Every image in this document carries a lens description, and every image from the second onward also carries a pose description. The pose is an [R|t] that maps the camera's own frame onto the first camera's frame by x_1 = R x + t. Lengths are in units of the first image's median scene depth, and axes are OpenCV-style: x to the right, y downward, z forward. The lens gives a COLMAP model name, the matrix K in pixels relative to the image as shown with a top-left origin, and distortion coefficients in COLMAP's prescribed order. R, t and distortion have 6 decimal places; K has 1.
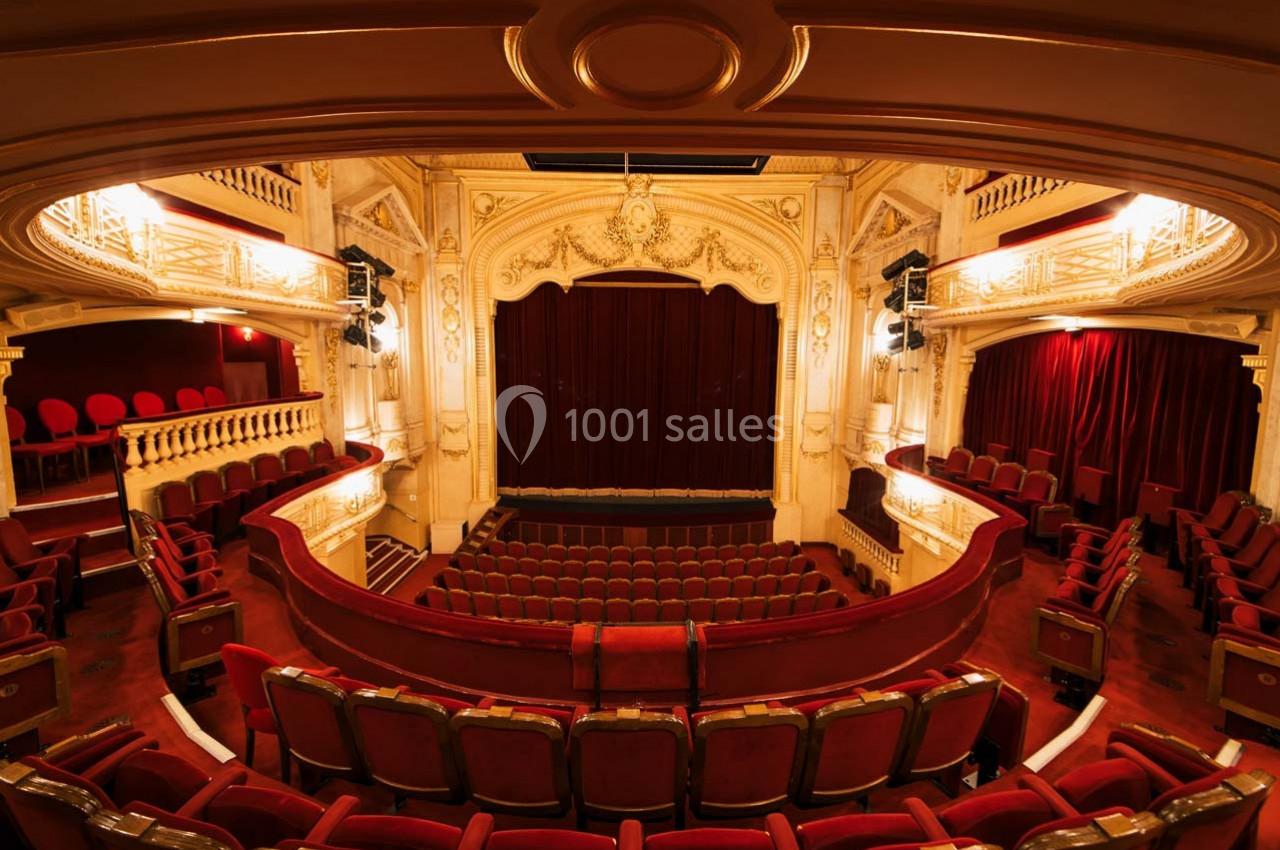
lens RADIAL K [[504.1, 0, 638.1], [0, 504.1, 412.6], [0, 0, 1]] dist [0.000023, -0.000154]
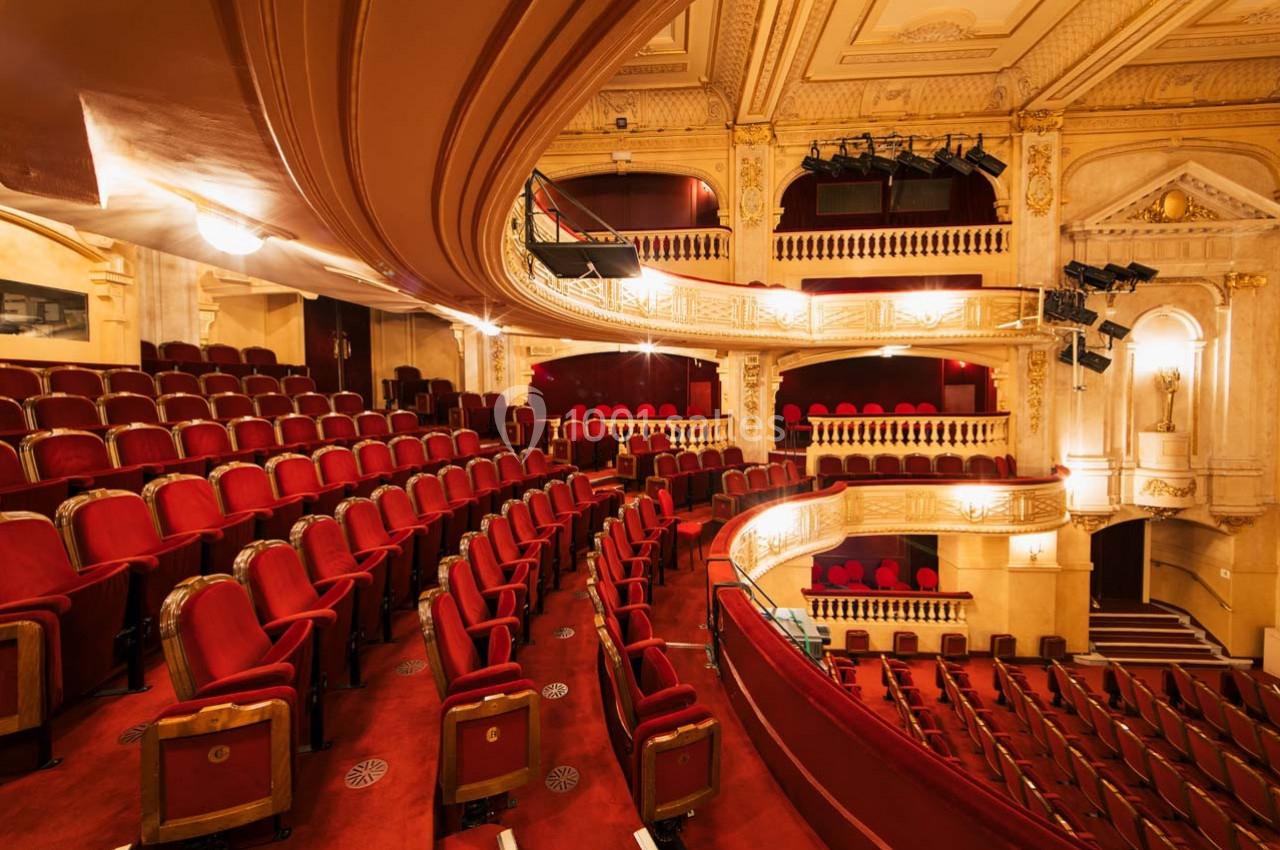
lens RADIAL K [[504.1, 0, 638.1], [0, 504.1, 412.6], [0, 0, 1]] dist [0.000023, -0.000154]
pose [[-0.074168, 0.031263, -0.996756, 0.320055], [-0.103097, 0.993912, 0.038845, 0.000014], [0.991902, 0.105644, -0.070494, 0.199267]]
